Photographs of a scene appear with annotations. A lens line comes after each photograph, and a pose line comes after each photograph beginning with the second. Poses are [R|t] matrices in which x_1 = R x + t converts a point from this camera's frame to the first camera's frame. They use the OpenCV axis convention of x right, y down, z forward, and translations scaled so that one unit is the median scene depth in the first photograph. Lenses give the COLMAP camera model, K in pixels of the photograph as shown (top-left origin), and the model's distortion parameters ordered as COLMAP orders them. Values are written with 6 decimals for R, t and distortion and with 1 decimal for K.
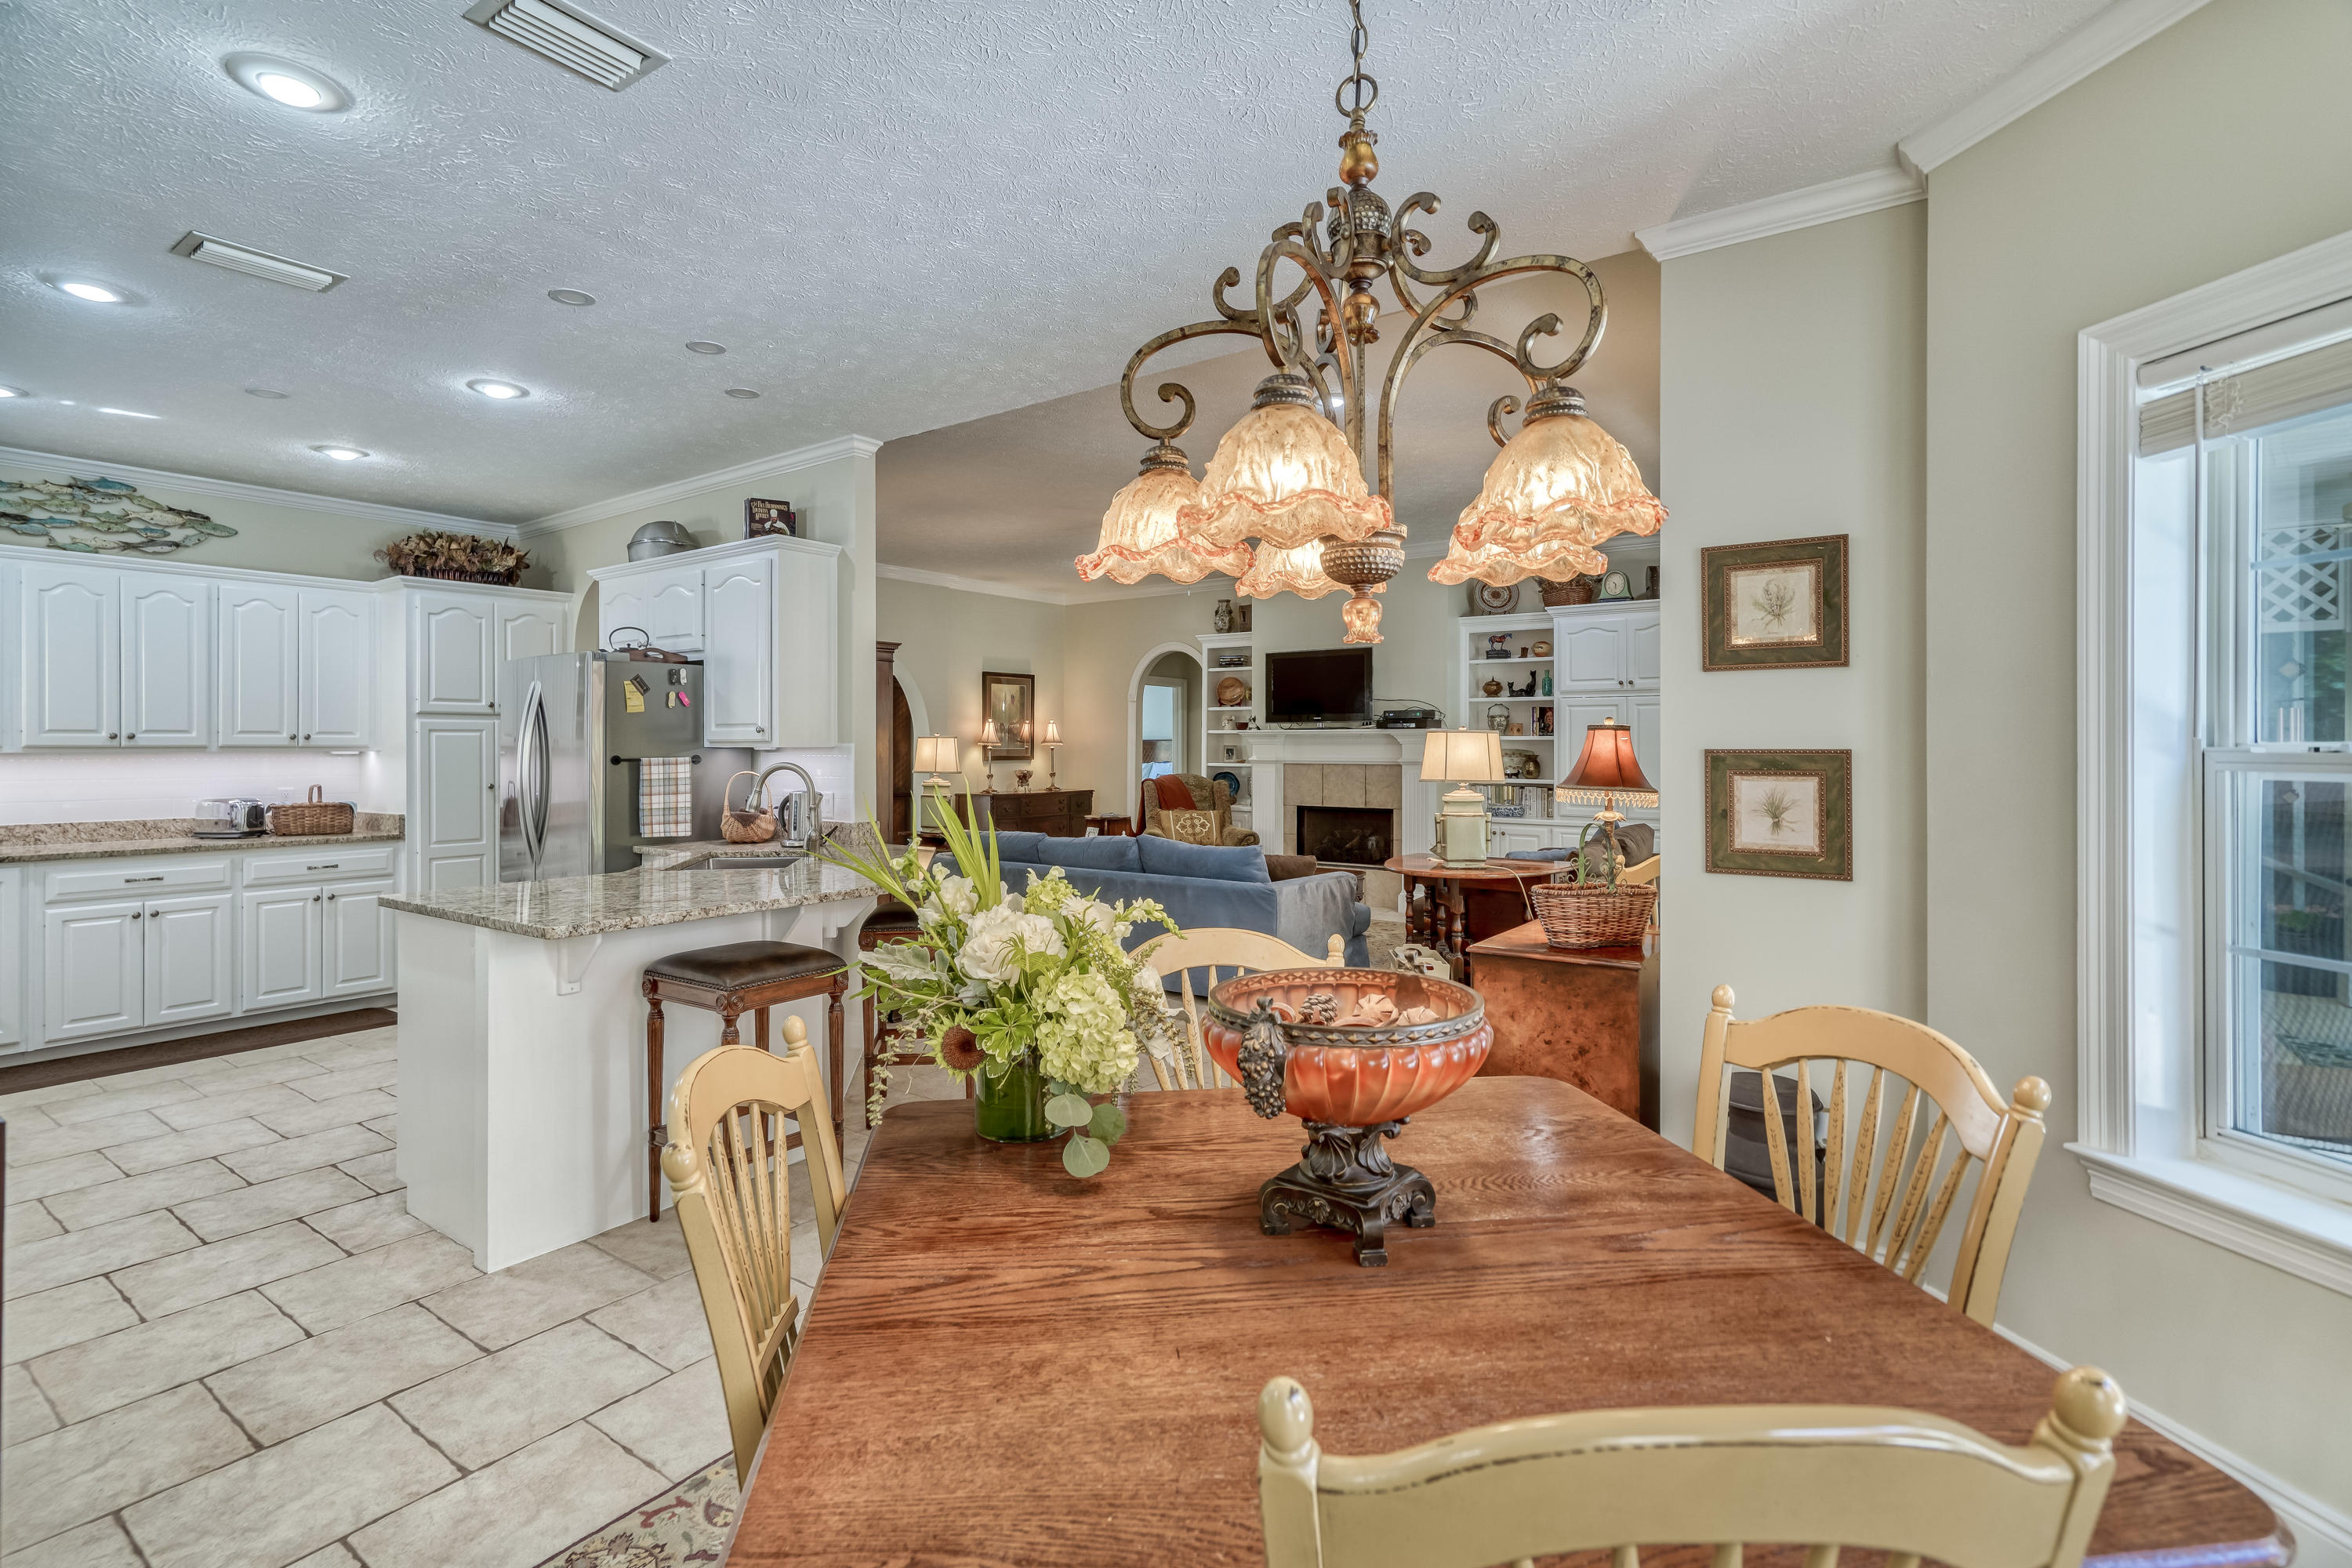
lens RADIAL K [[1122.7, 0, 1114.2], [0, 1122.7, 745.8], [0, 0, 1]] dist [0.011283, 0.000384]
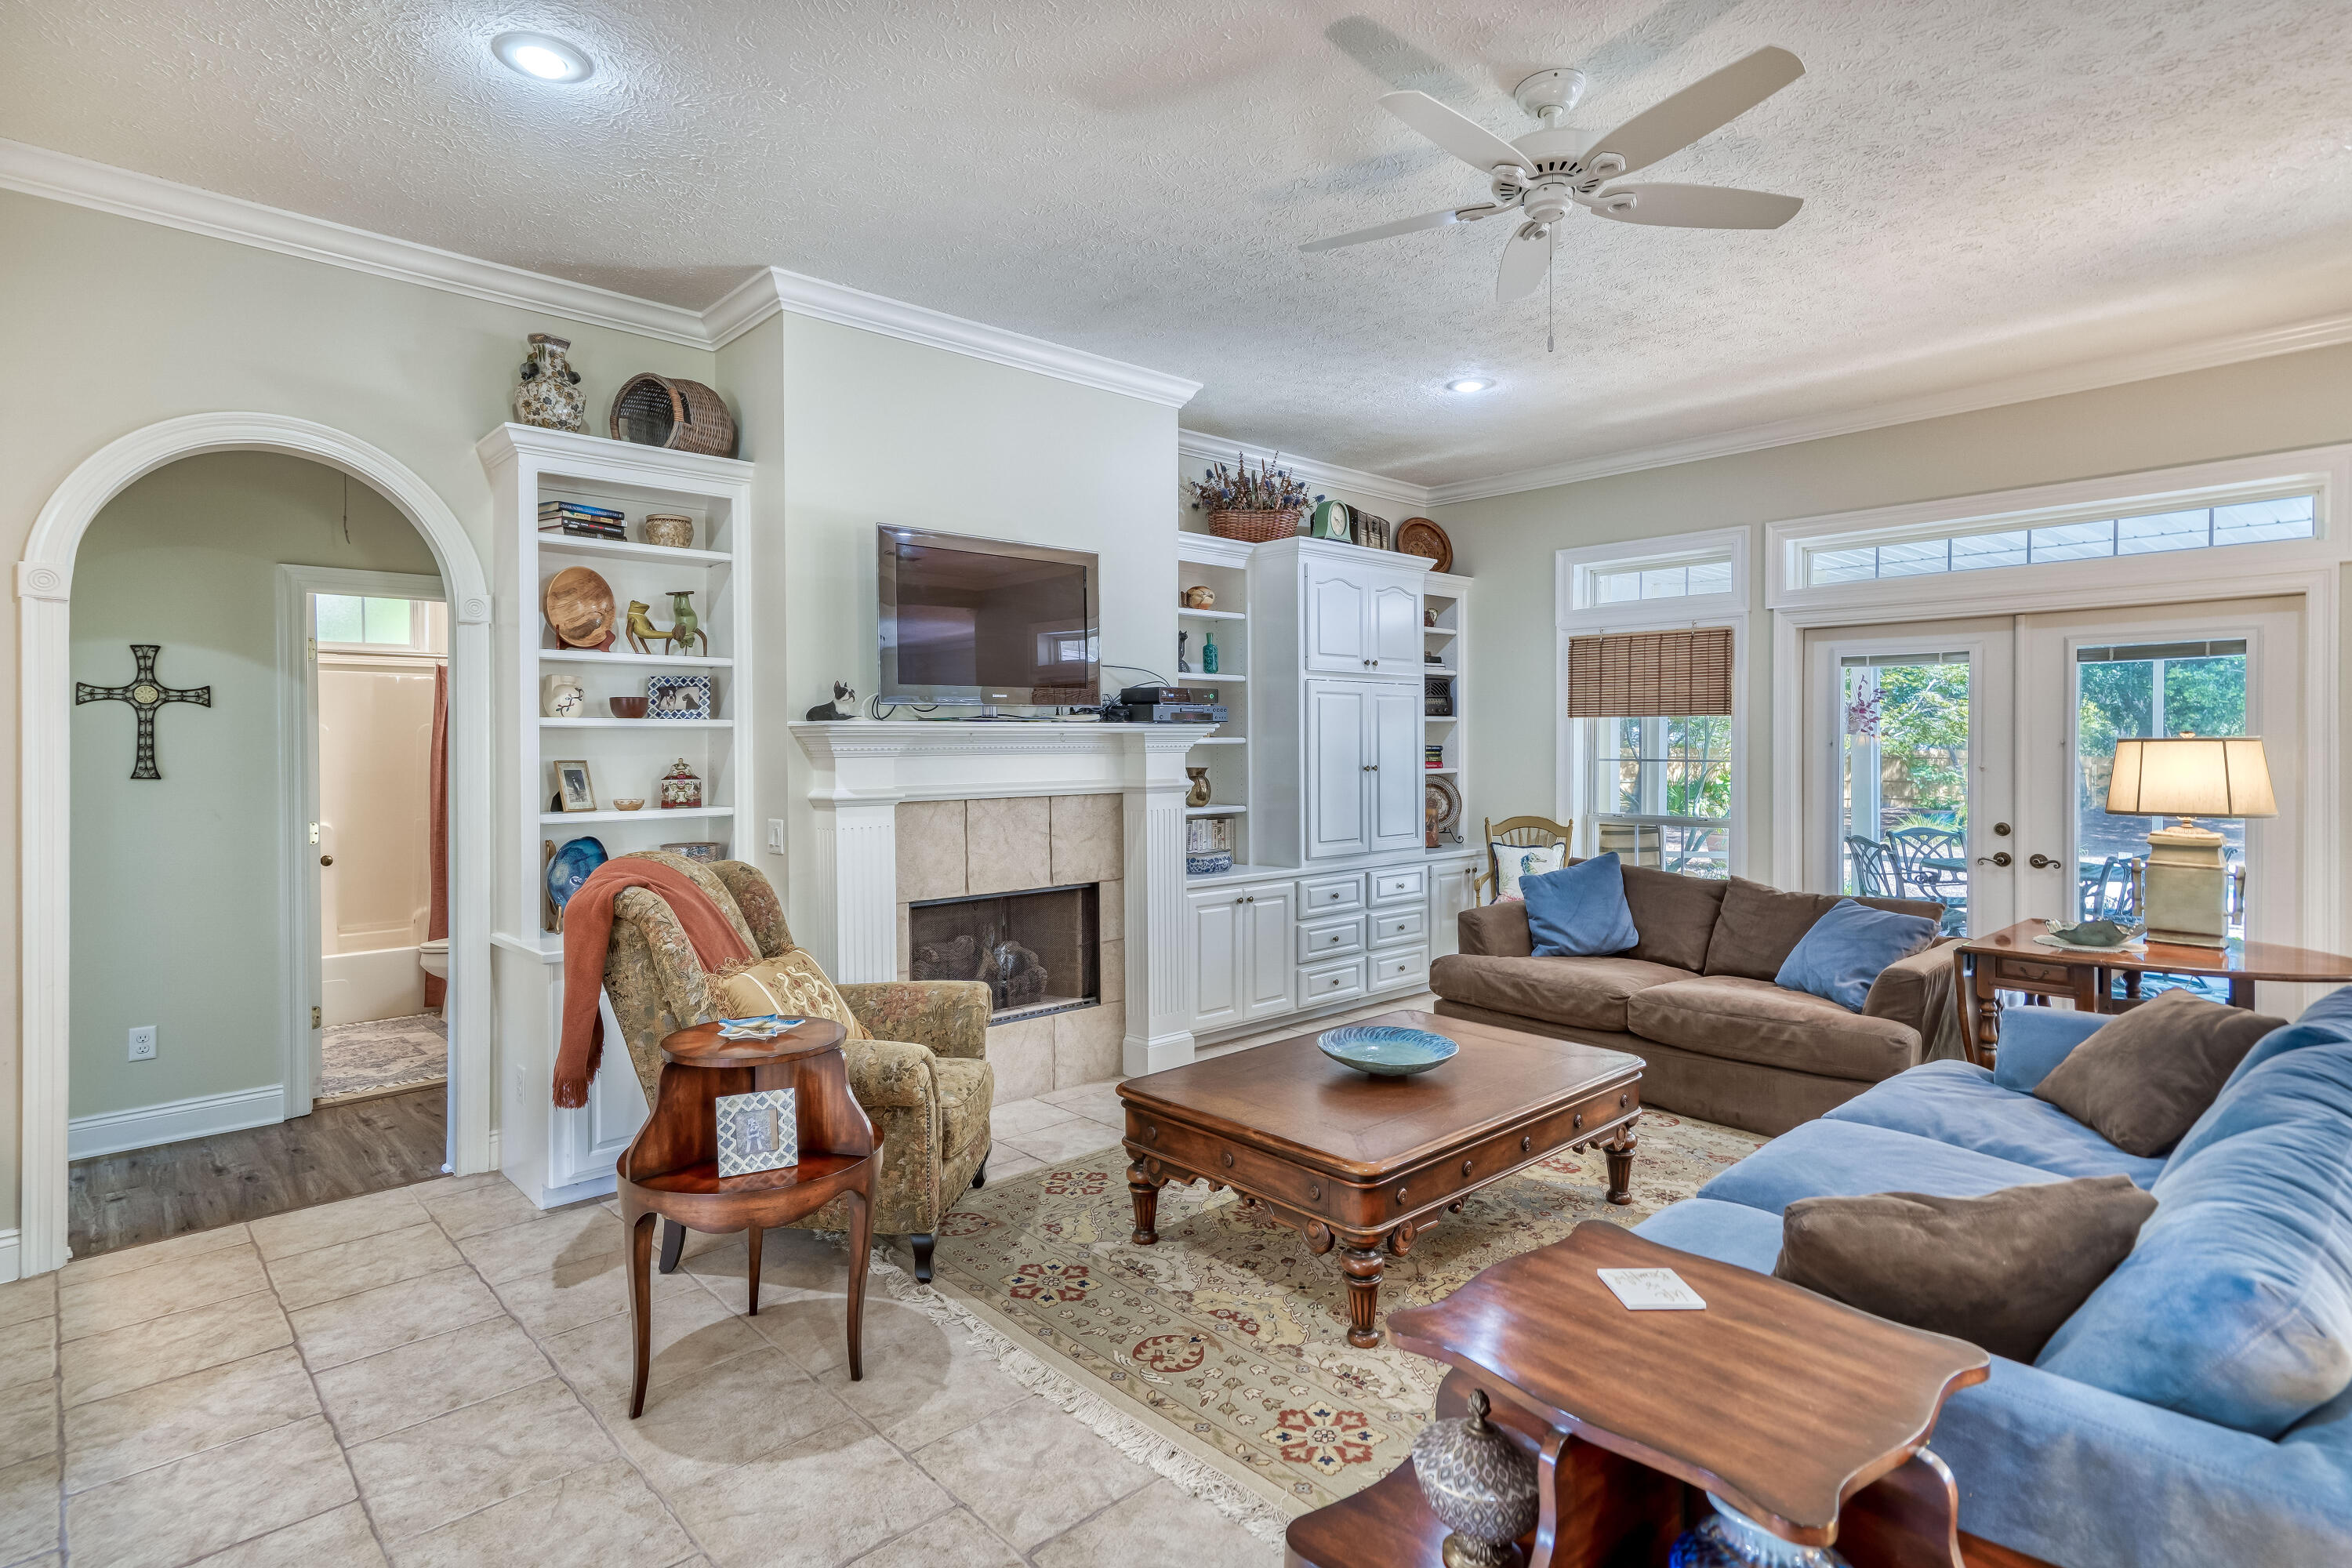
lens RADIAL K [[1188.0, 0, 1166.5], [0, 1188.0, 735.4], [0, 0, 1]] dist [0.020728, -0.020835]
pose [[0.168050, 0.000584, 0.985778, -0.513762], [-0.000635, 1.000000, -0.000484, -0.016935], [-0.985778, -0.000544, 0.168050, 1.645400]]
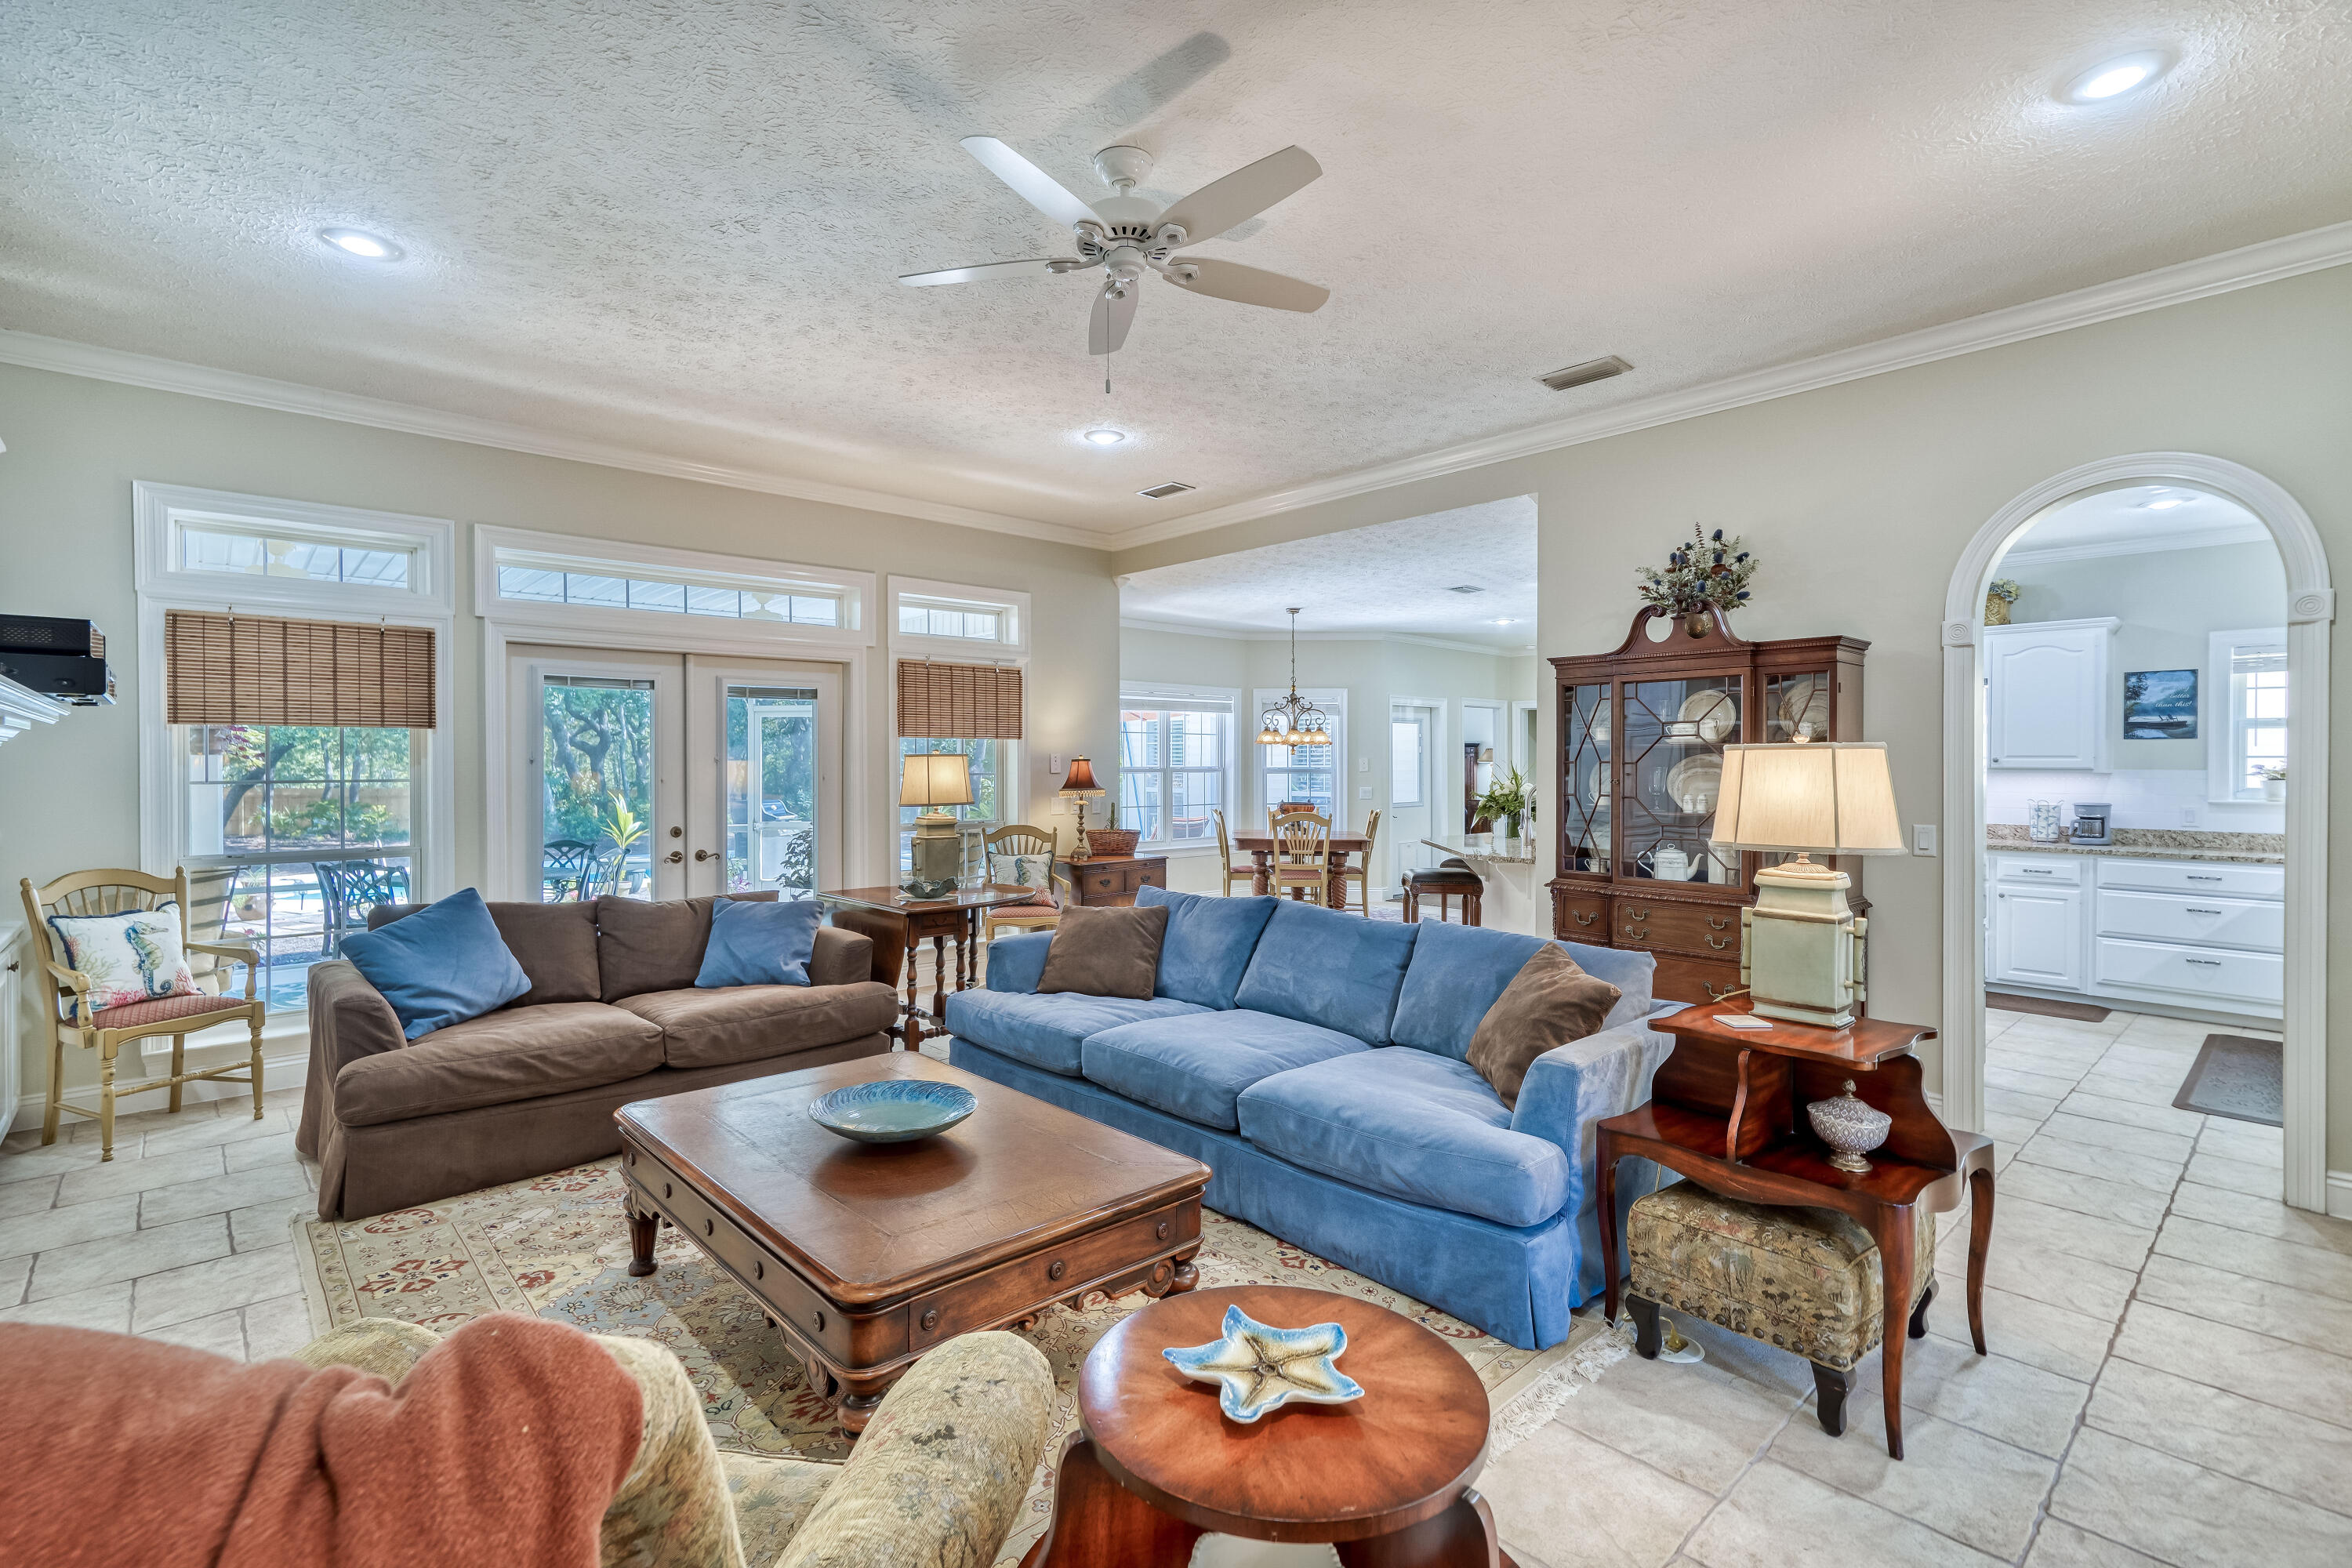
lens RADIAL K [[1083.1, 0, 1151.3], [0, 1083.1, 758.6], [0, 0, 1]] dist [0.009171, -0.000406]
pose [[-0.983650, 0.001013, 0.180089, -0.034827], [-0.000333, 0.999972, -0.007446, -0.003629], [-0.180091, -0.007384, -0.983622, 2.139603]]
